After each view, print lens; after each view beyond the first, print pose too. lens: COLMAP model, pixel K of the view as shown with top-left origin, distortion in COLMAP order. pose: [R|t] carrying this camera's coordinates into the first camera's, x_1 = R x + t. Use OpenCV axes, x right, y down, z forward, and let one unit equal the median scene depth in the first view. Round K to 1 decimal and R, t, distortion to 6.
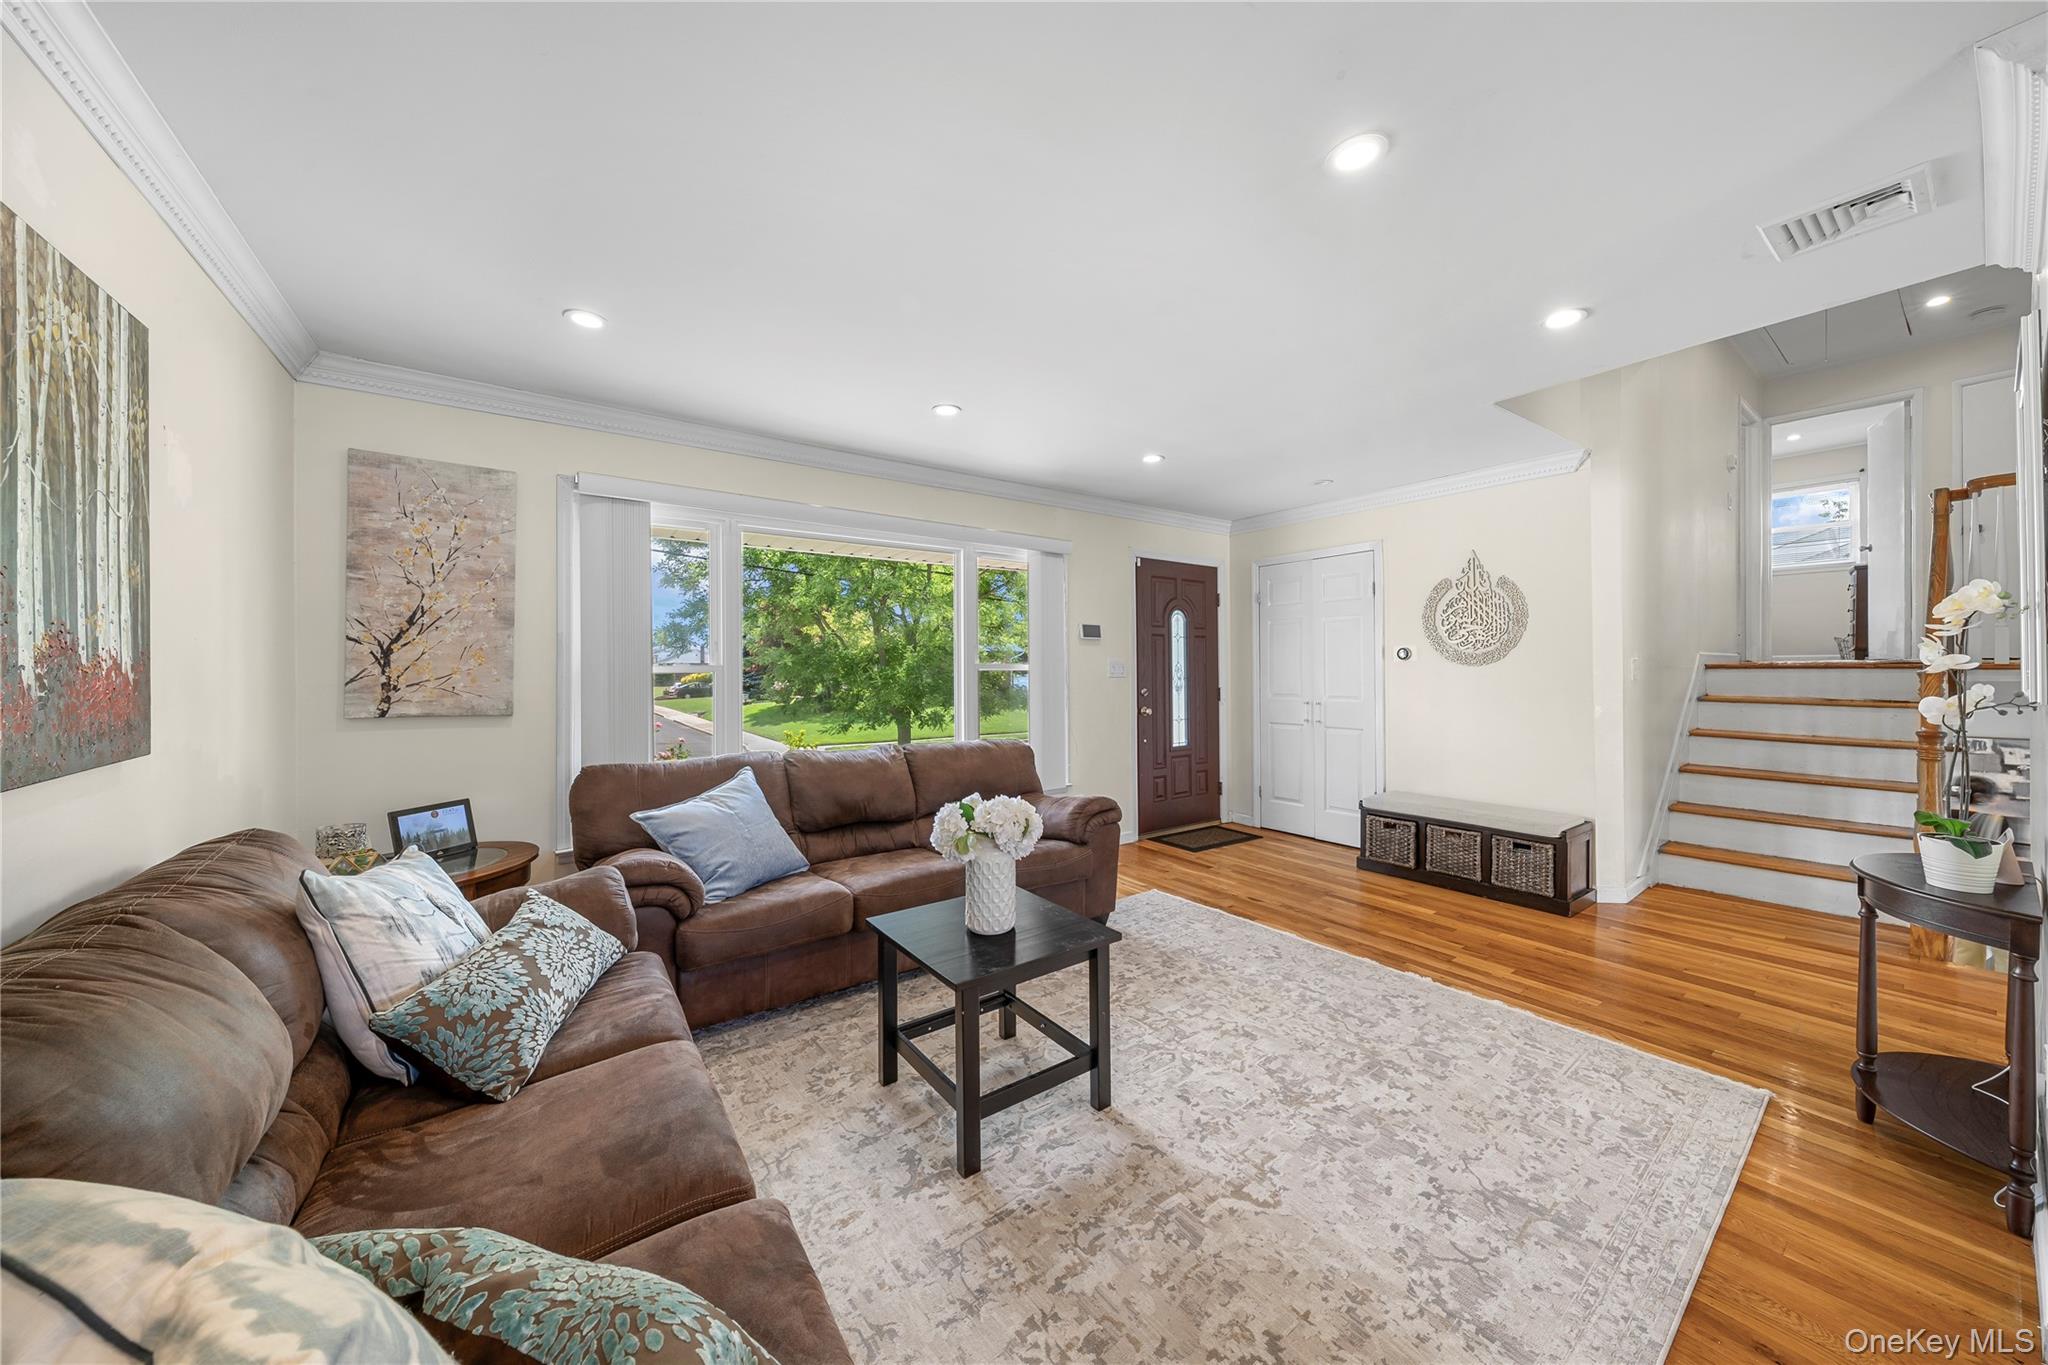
lens RADIAL K [[705.4, 0, 1027.4], [0, 705.4, 671.7], [0, 0, 1]] dist [-0.001558, -0.000219]
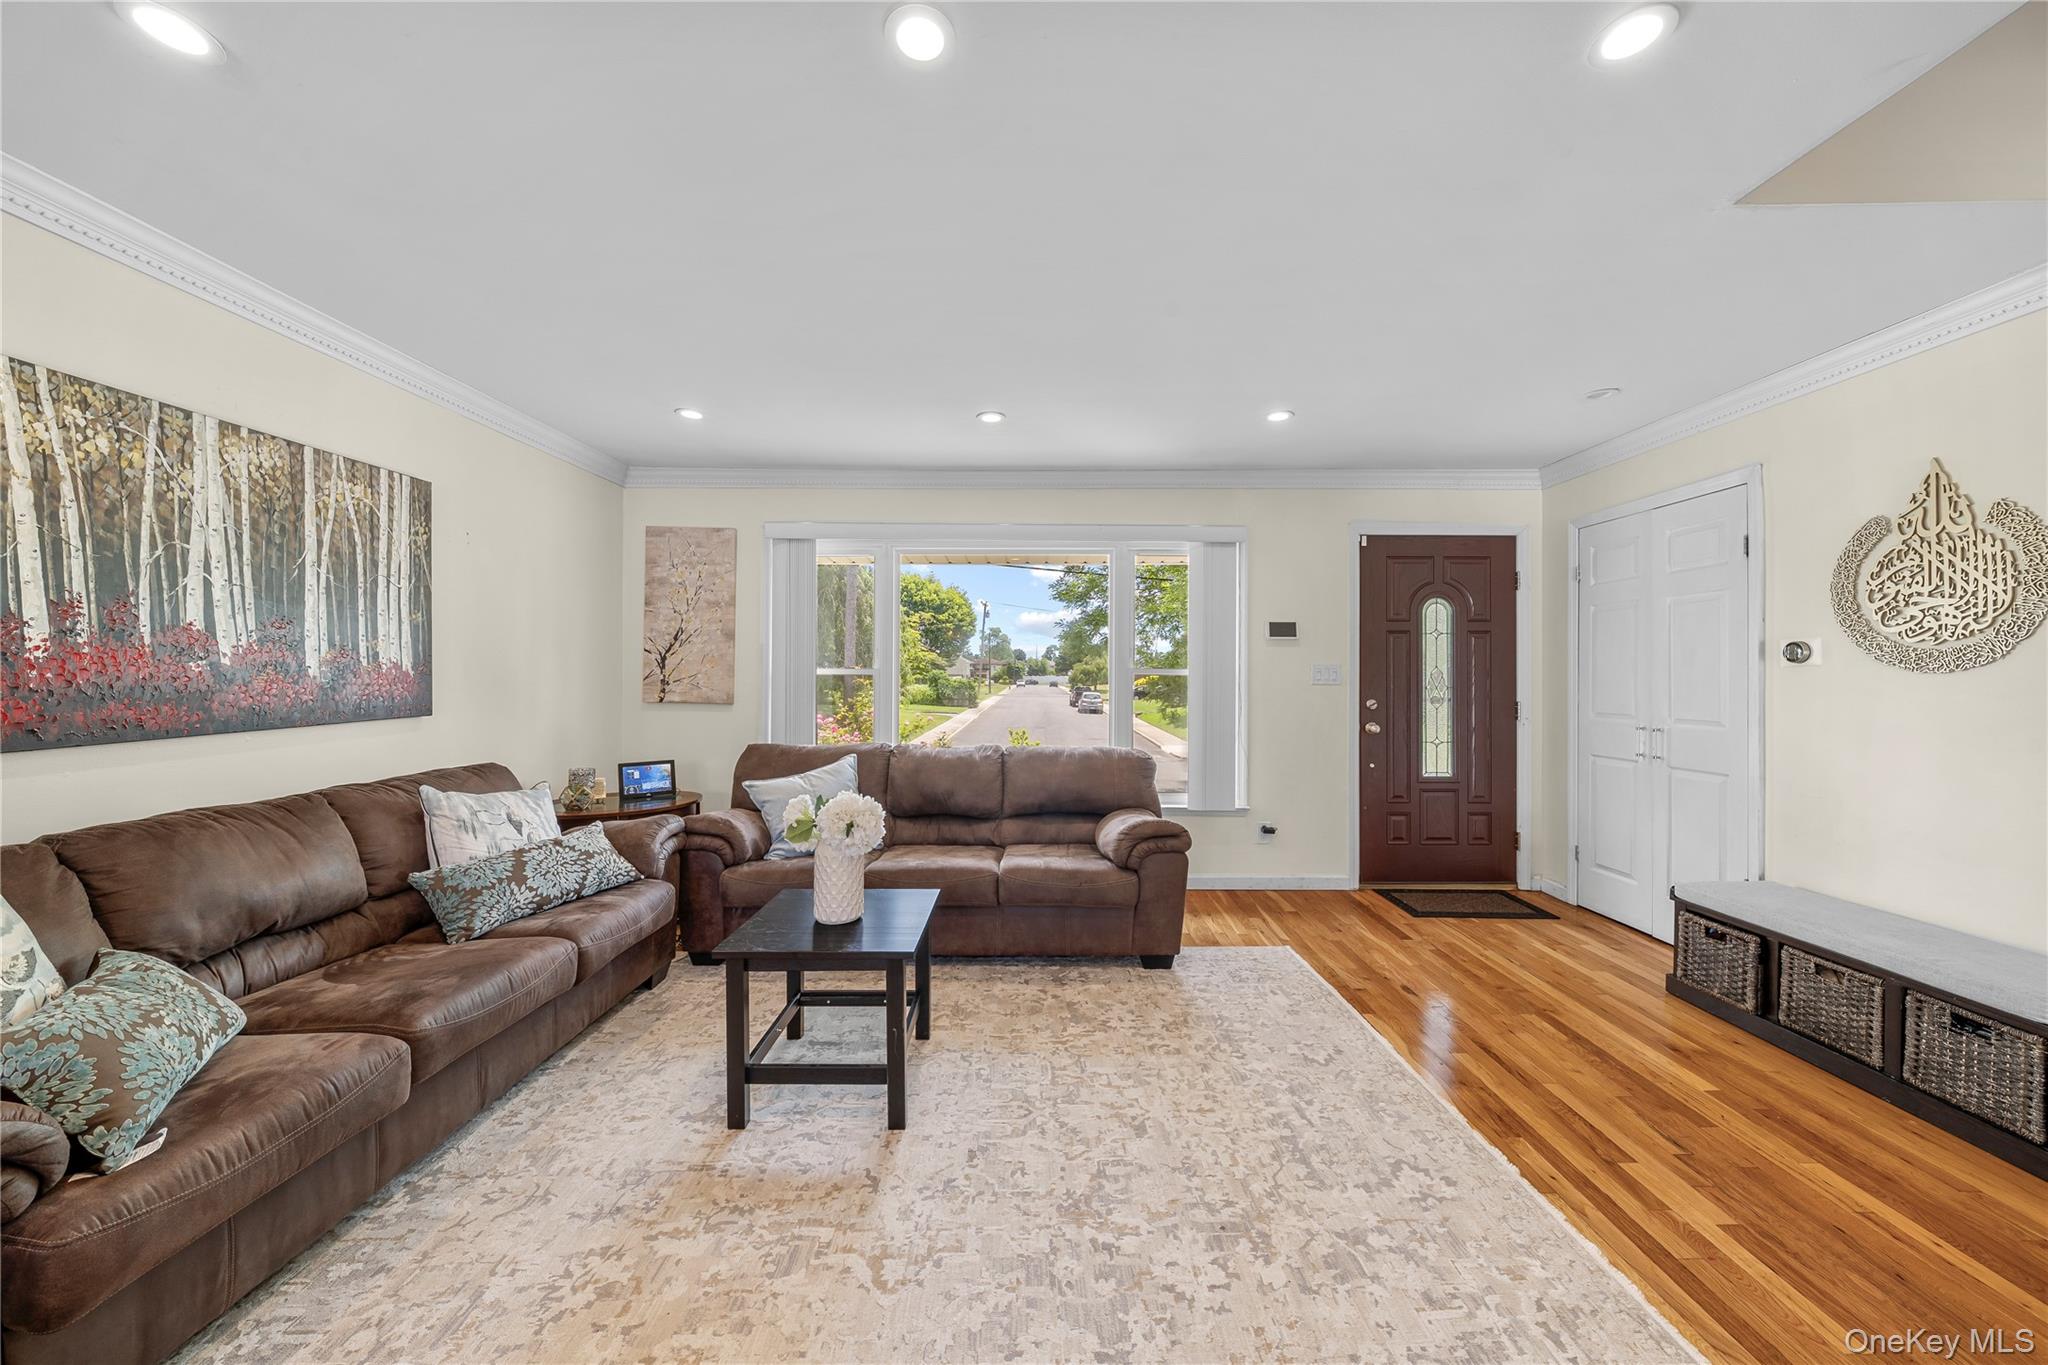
lens RADIAL K [[705.4, 0, 1025.6], [0, 705.4, 677.1], [0, 0, 1]] dist [-0.001558, -0.000219]
pose [[0.807125, 0.009508, -0.590303, 0.580426], [-0.008958, 0.999952, 0.003858, -0.001648], [0.590312, 0.002175, 0.807172, 0.233248]]
